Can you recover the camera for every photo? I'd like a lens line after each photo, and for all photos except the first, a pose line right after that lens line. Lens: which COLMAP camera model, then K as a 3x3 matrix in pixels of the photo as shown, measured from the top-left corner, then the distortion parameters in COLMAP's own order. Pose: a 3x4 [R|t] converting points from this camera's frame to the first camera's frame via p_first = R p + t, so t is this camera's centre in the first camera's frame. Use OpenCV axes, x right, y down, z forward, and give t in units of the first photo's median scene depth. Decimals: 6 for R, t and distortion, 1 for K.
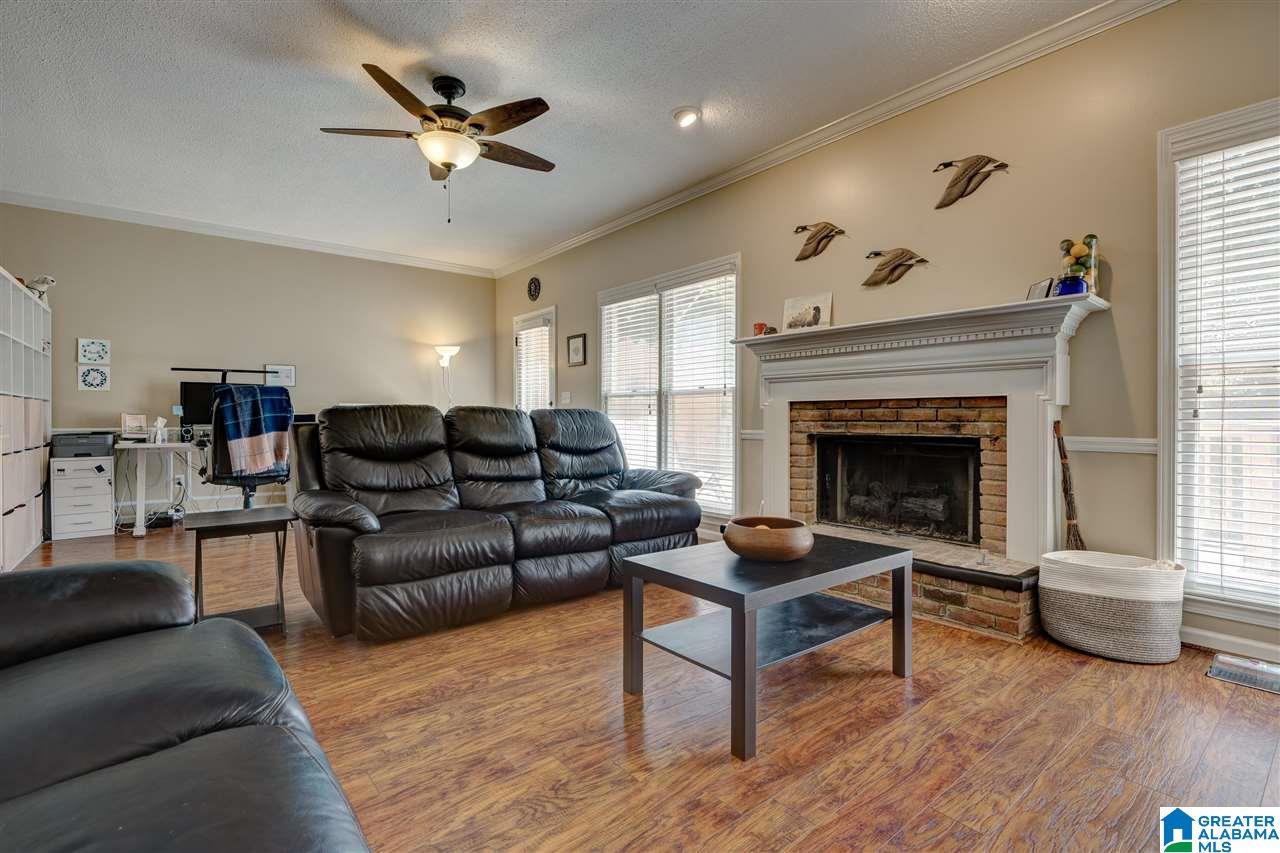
lens RADIAL K [[591.9, 0, 635.6], [0, 591.9, 424.0], [0, 0, 1]] dist [-0.004739, -0.000335]
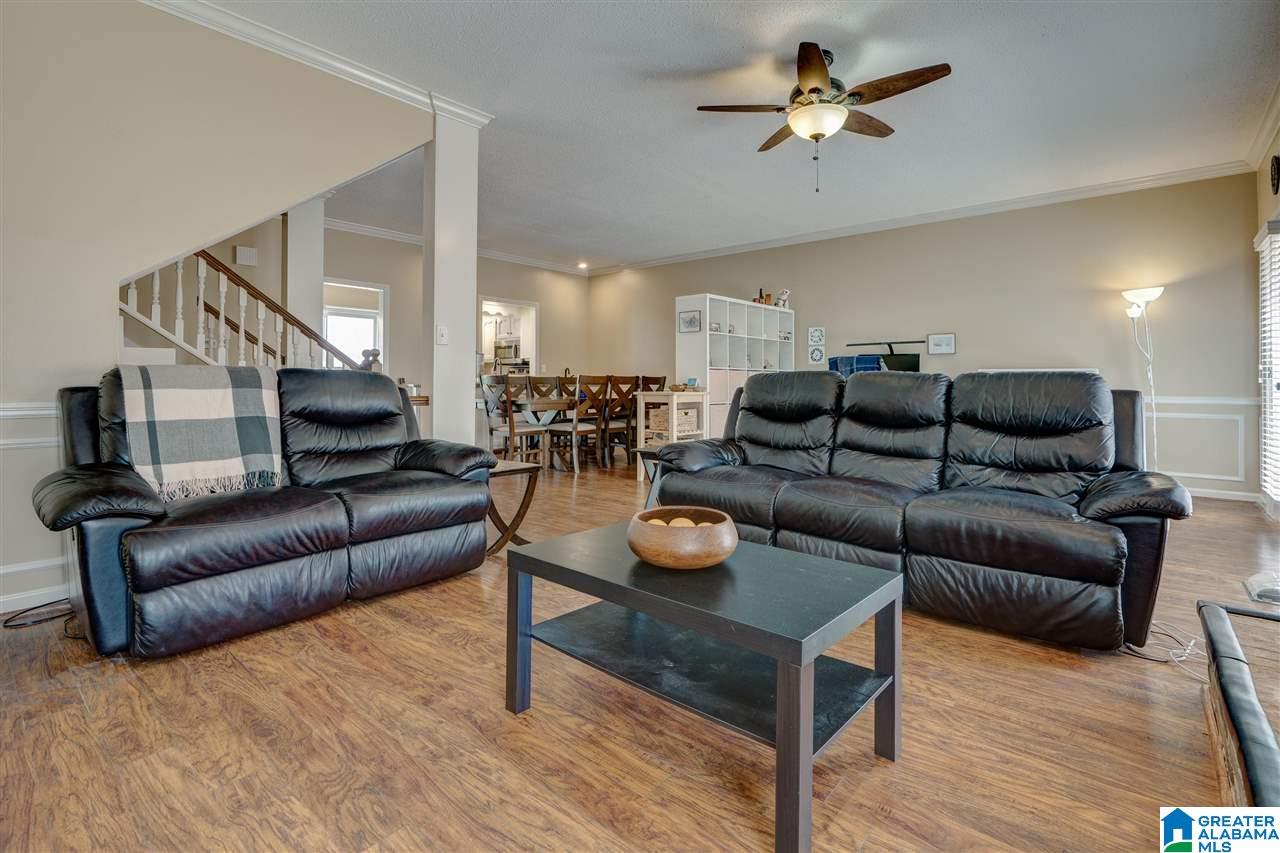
lens RADIAL K [[591.9, 0, 632.1], [0, 591.9, 375.9], [0, 0, 1]] dist [-0.004739, -0.000335]
pose [[0.187490, -0.010608, -0.982209, 1.015435], [-0.015590, 0.999784, -0.013774, -0.006237], [0.982143, 0.017896, 0.187284, 0.816015]]
